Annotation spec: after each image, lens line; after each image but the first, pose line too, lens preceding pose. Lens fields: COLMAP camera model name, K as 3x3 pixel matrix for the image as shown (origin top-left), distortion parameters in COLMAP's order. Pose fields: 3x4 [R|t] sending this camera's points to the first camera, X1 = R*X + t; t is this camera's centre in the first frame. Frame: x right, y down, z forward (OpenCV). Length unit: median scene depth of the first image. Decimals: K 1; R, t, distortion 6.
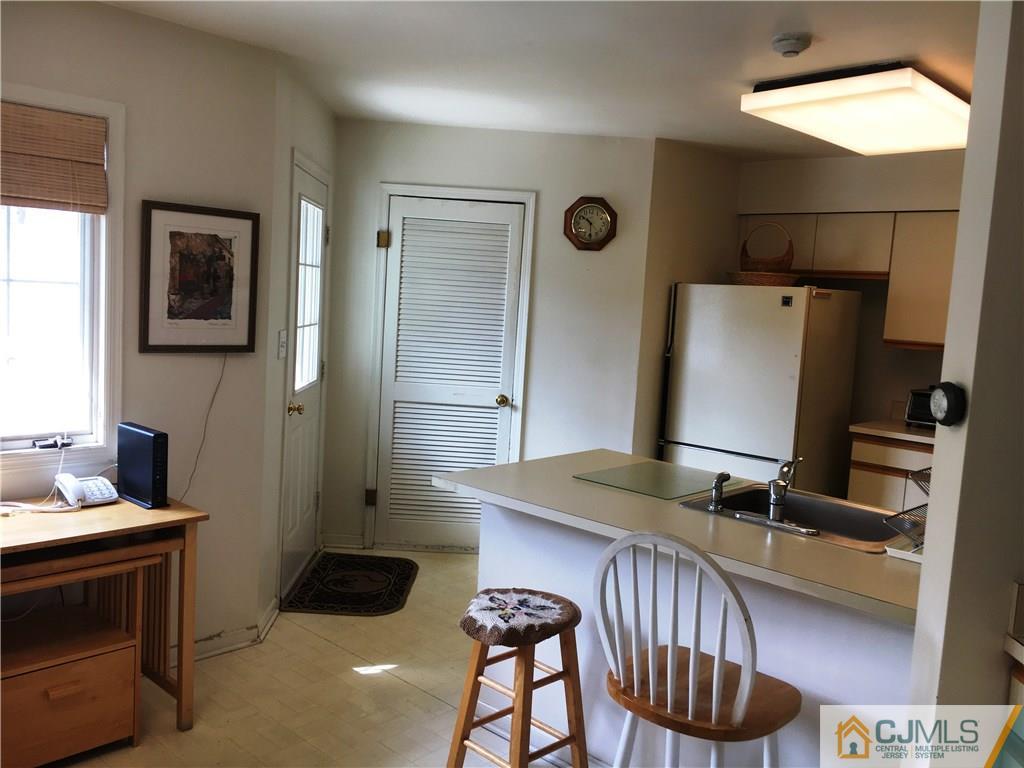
lens RADIAL K [[871.3, 0, 509.6], [0, 871.3, 385.1], [0, 0, 1]] dist [0.062408, -0.077917]
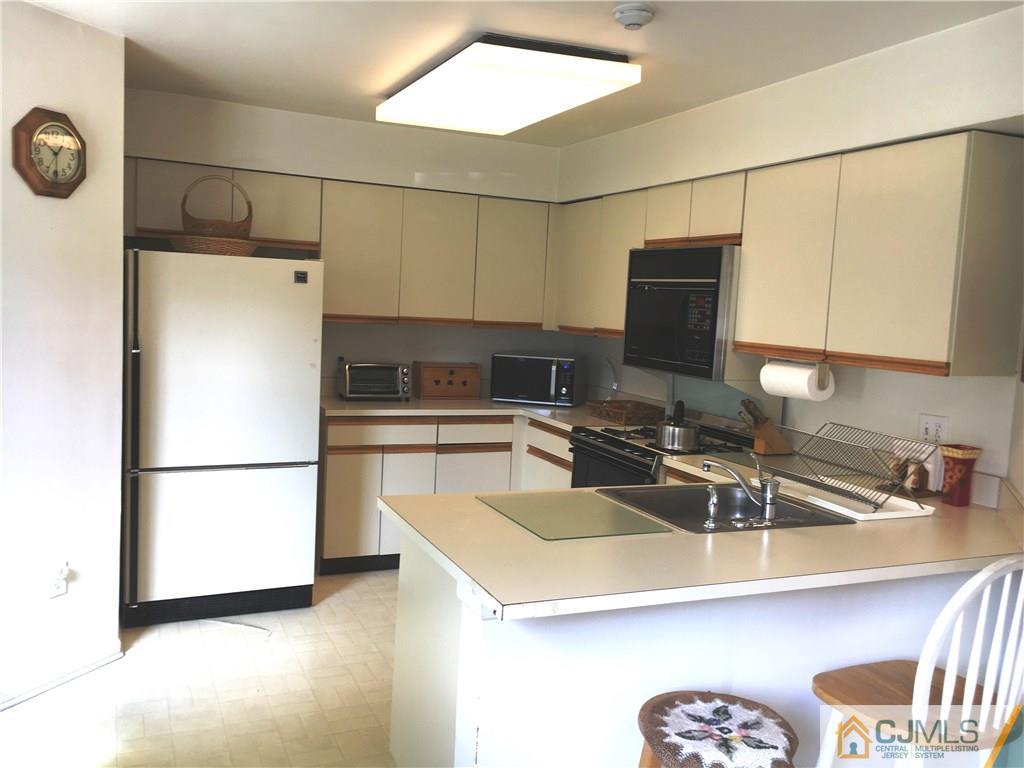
lens RADIAL K [[871.3, 0, 512.4], [0, 871.3, 381.9], [0, 0, 1]] dist [0.062408, -0.077917]
pose [[0.392354, -0.125456, 0.911219, -0.376513], [0.068180, 0.991896, 0.107206, -0.069439], [-0.917284, 0.020064, 0.397728, 0.458030]]
